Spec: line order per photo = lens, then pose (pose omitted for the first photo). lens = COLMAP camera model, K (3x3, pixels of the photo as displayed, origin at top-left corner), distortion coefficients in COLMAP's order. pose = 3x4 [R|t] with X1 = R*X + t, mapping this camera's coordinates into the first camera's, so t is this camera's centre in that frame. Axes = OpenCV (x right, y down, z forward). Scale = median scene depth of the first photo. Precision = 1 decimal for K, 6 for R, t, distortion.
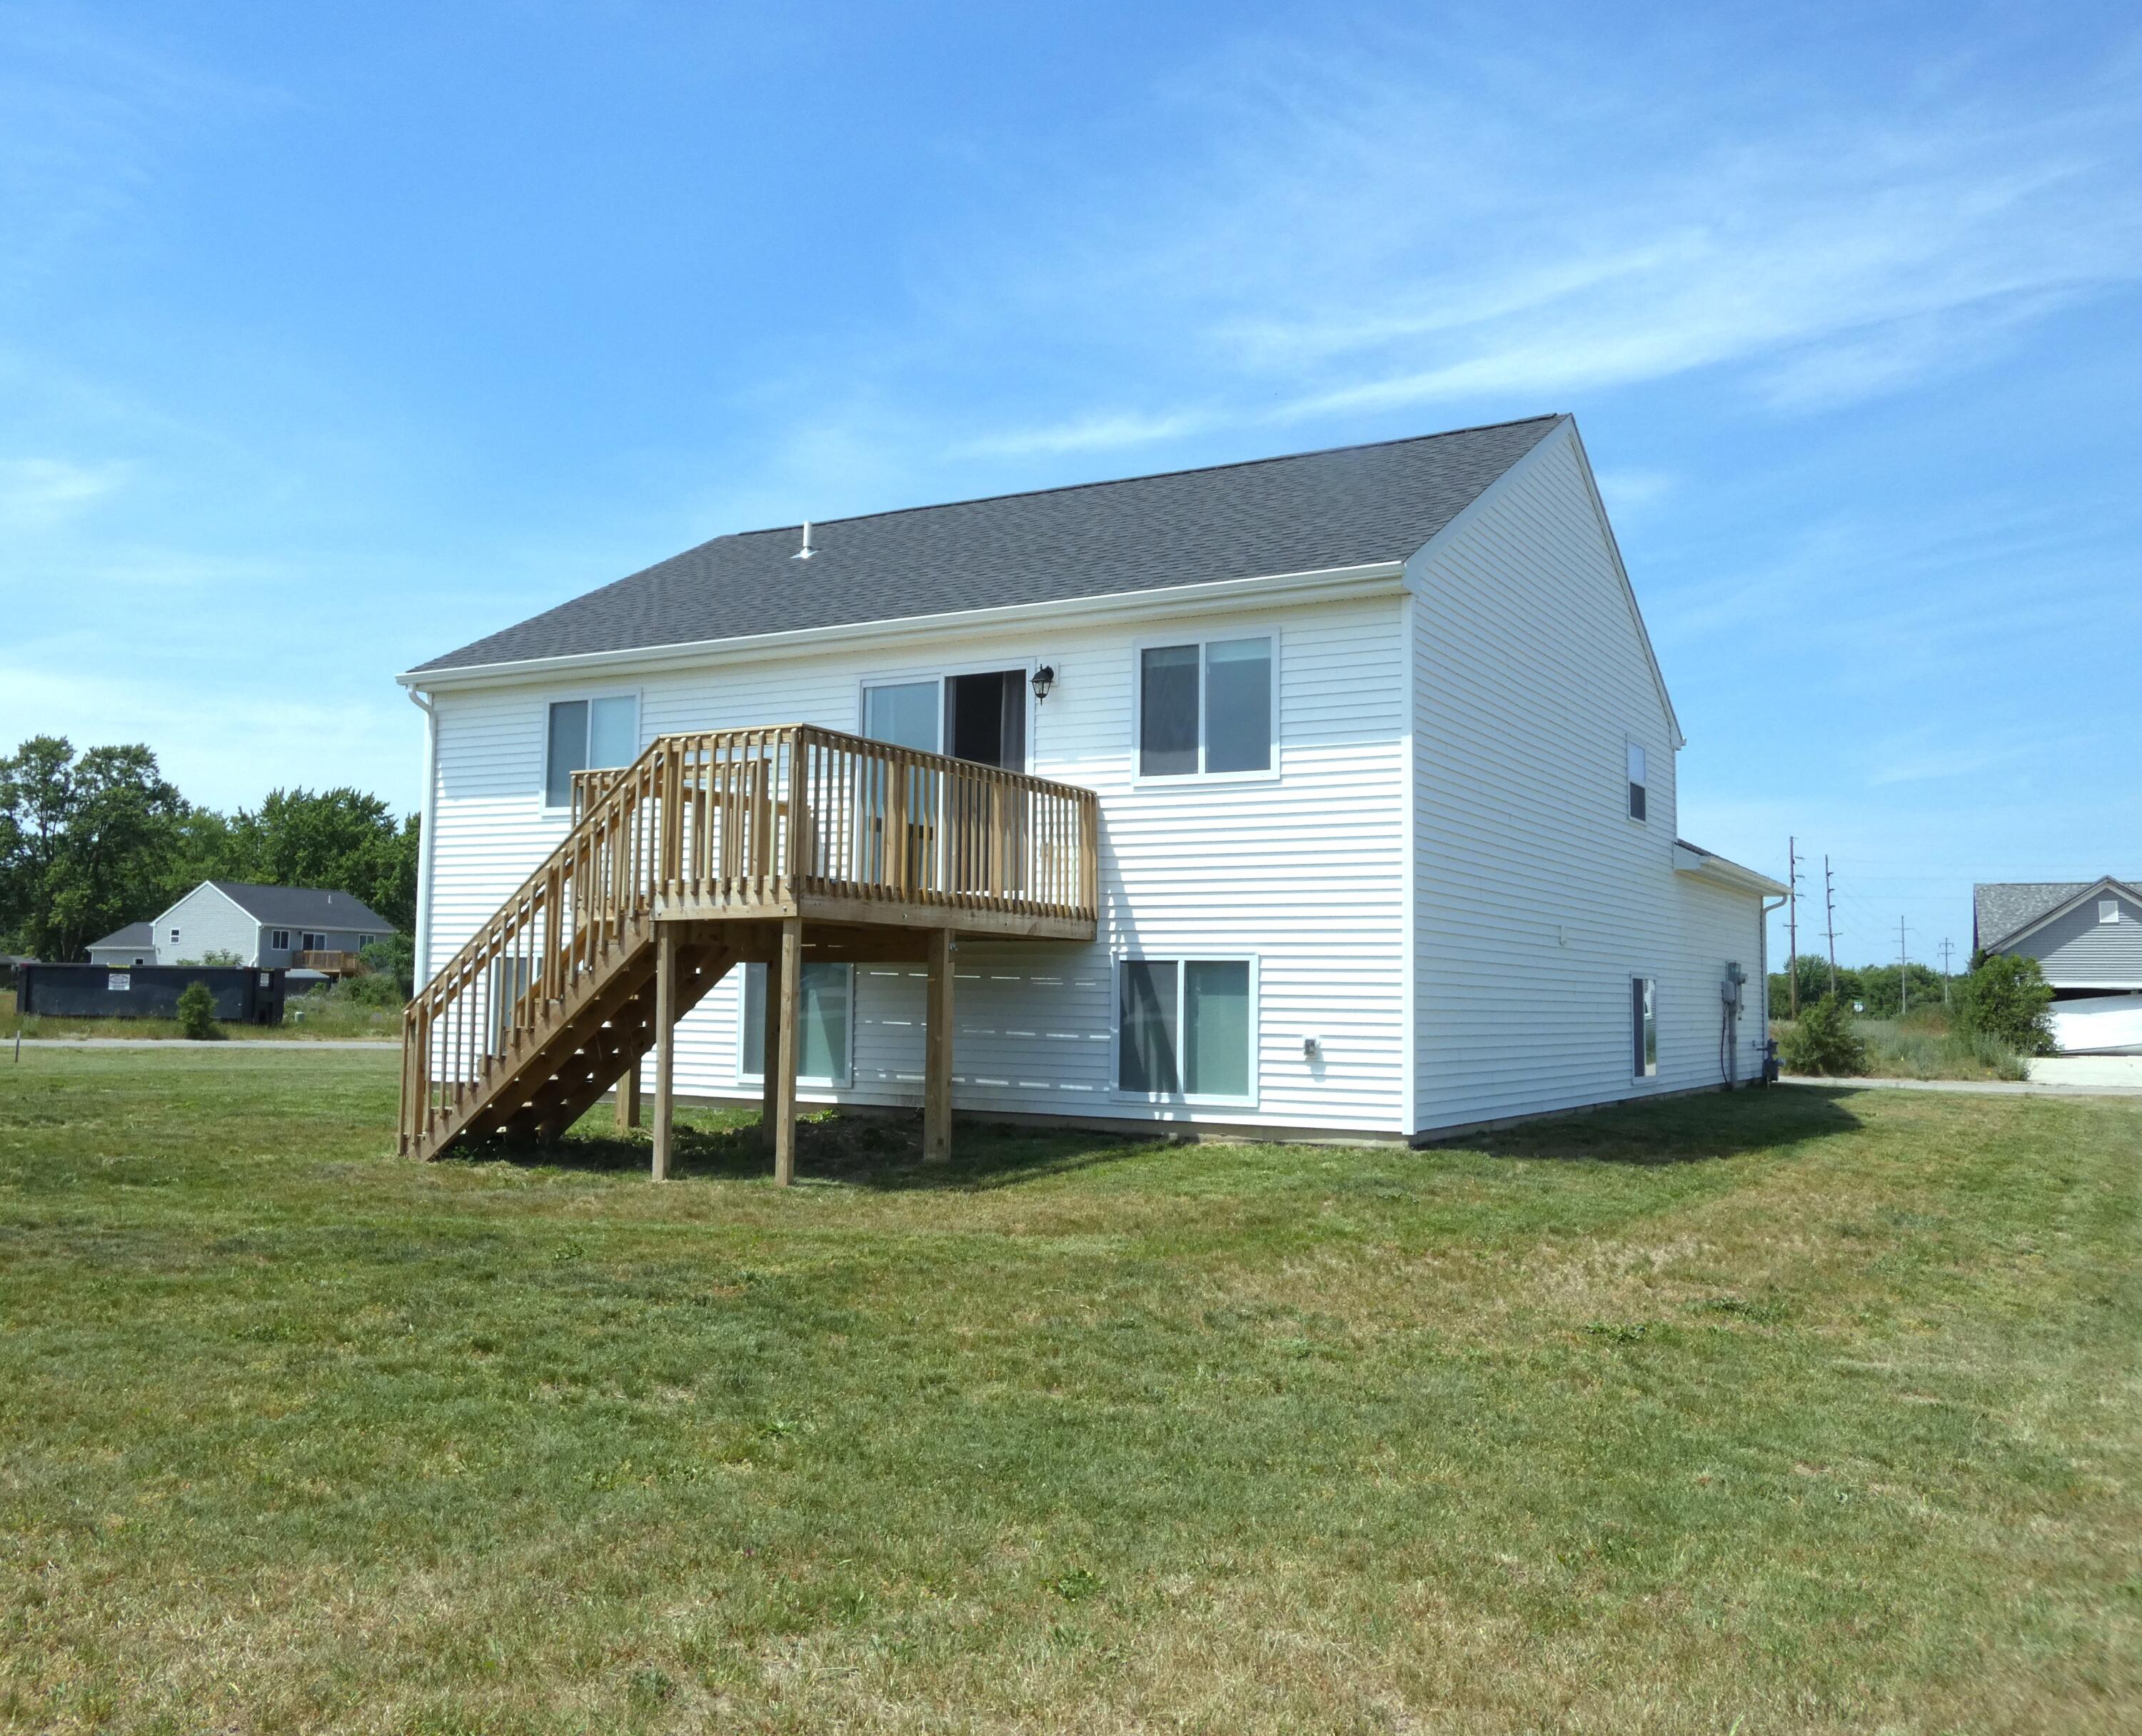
lens RADIAL K [[1941.4, 0, 1069.5], [0, 1941.4, 824.6], [0, 0, 1]] dist [-0.010480, -0.019189]
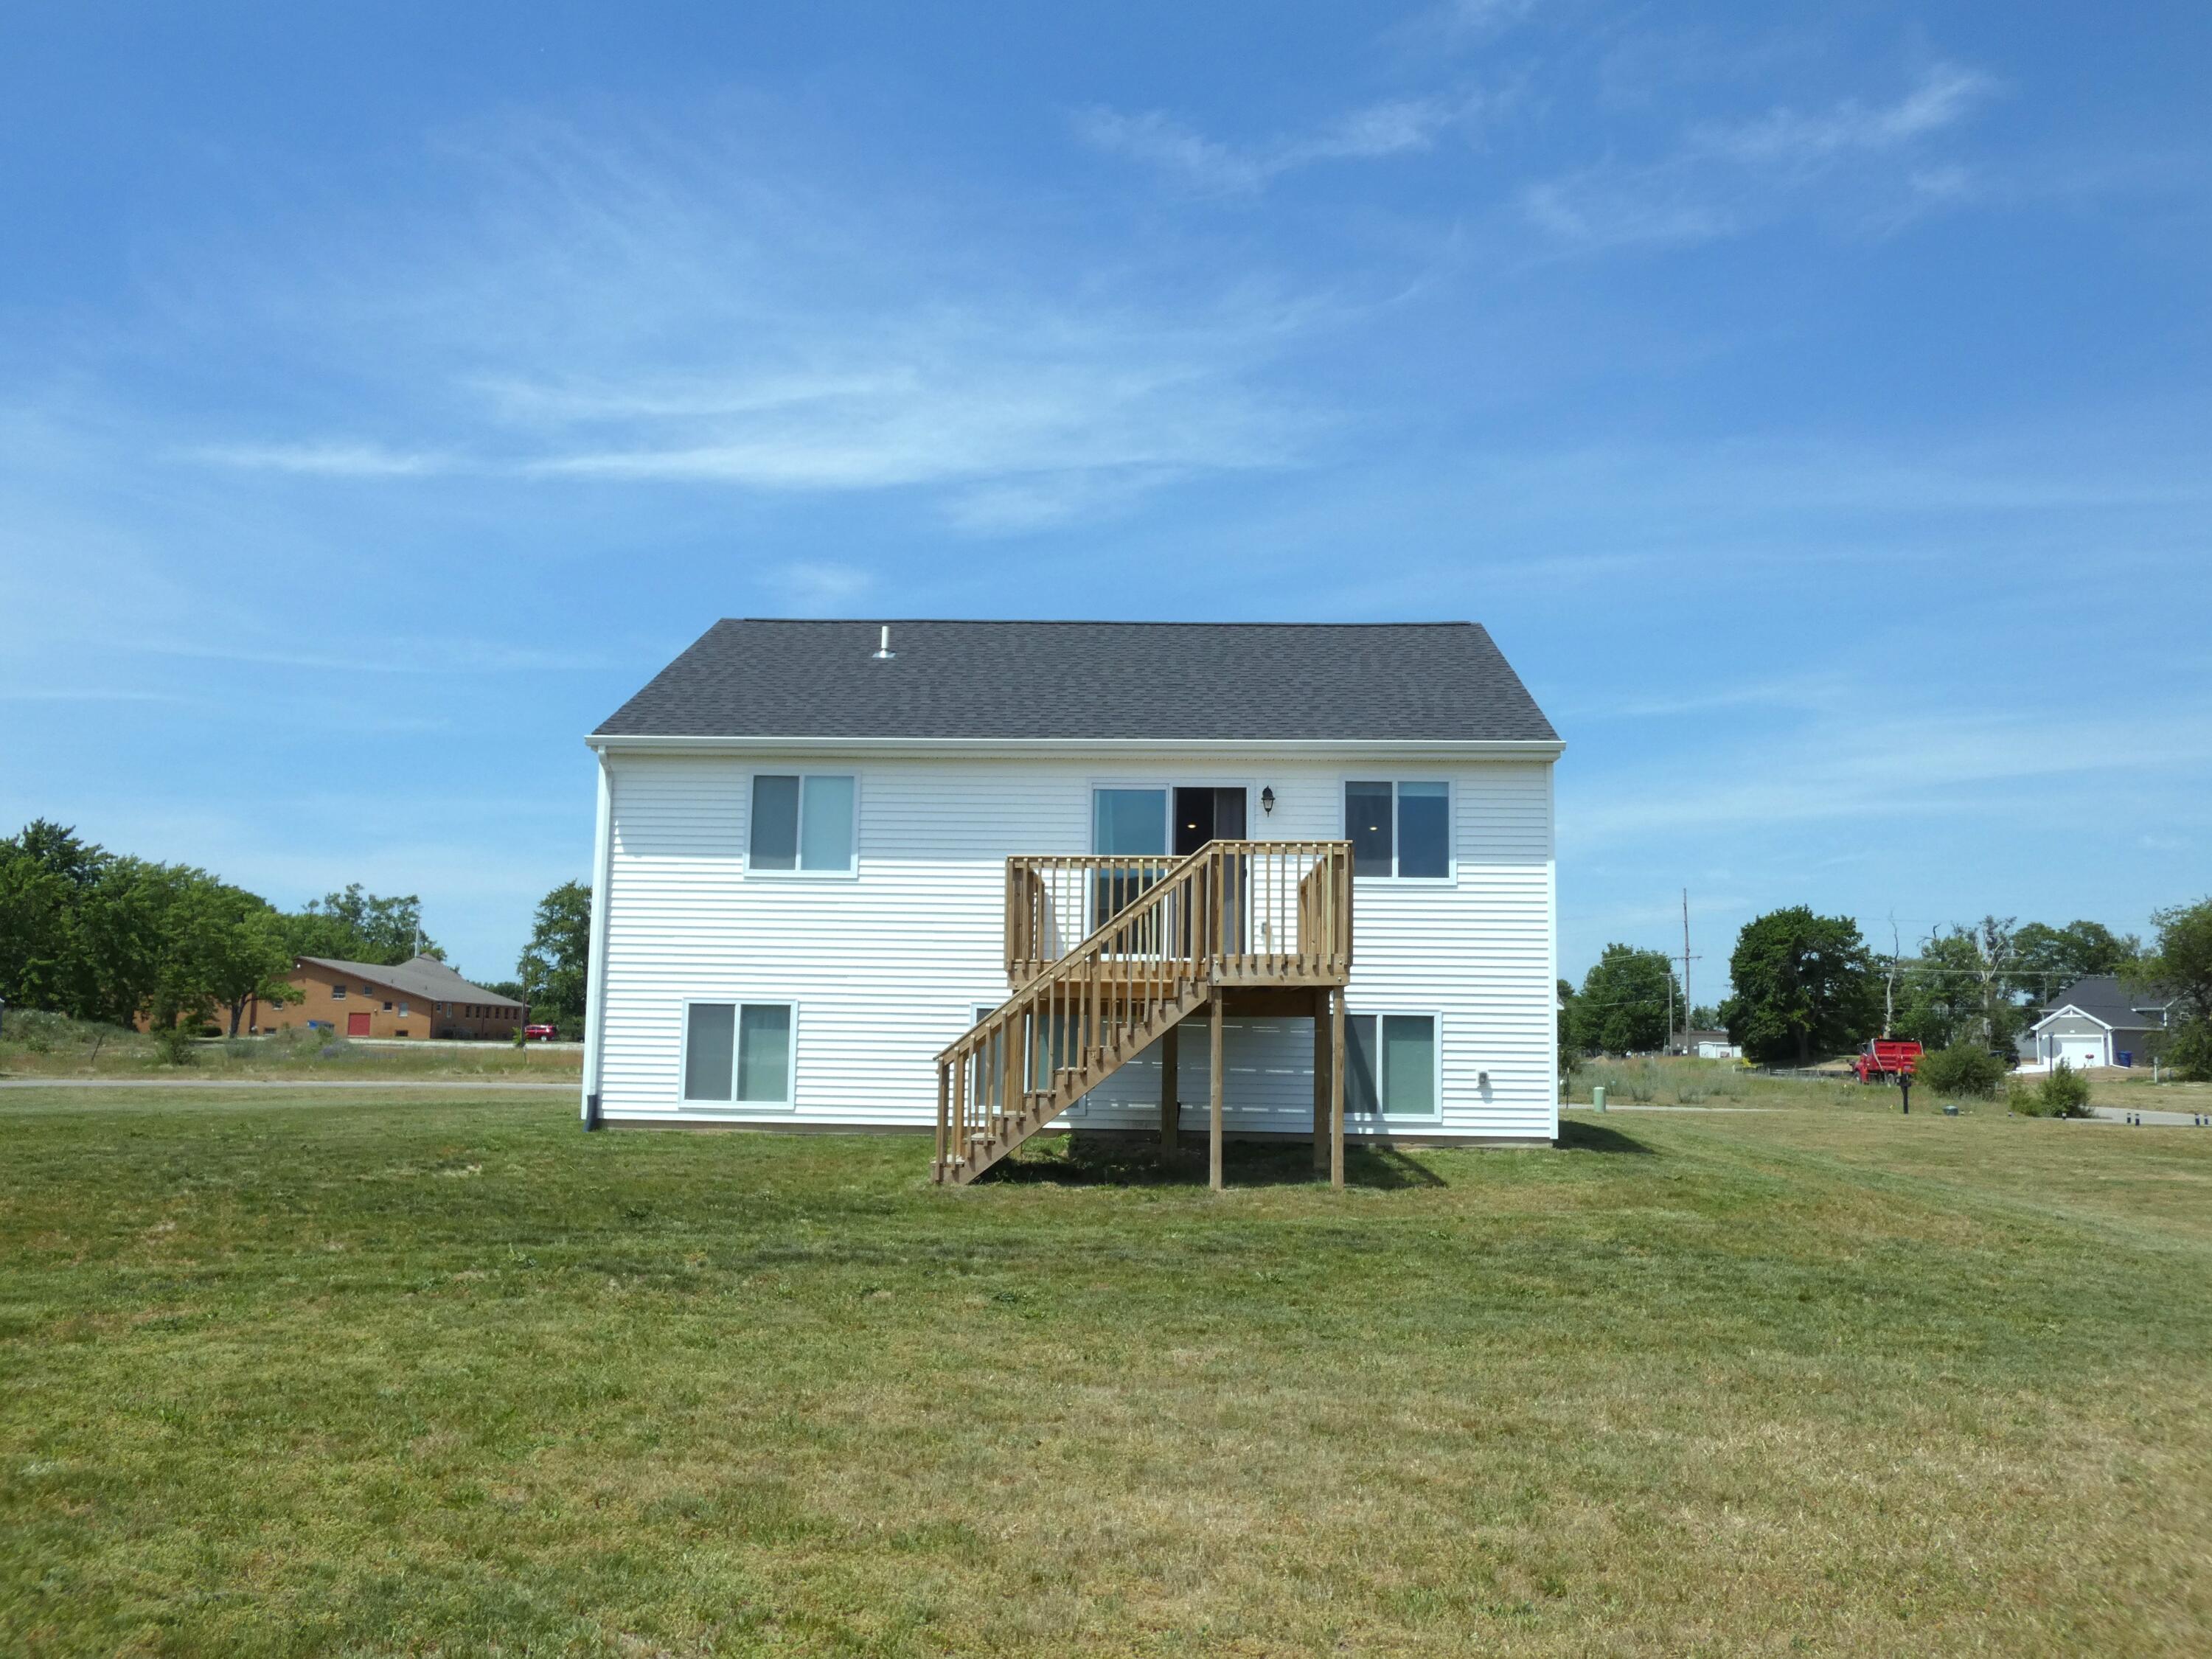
lens RADIAL K [[1791.5, 0, 1106.0], [0, 1791.5, 829.5], [0, 0, 1]] dist [-0.000917, 0.000778]
pose [[0.869040, 0.056306, 0.491527, -0.674756], [-0.047150, 0.998406, -0.031008, -0.010443], [-0.492489, 0.003772, 0.870310, 0.006893]]
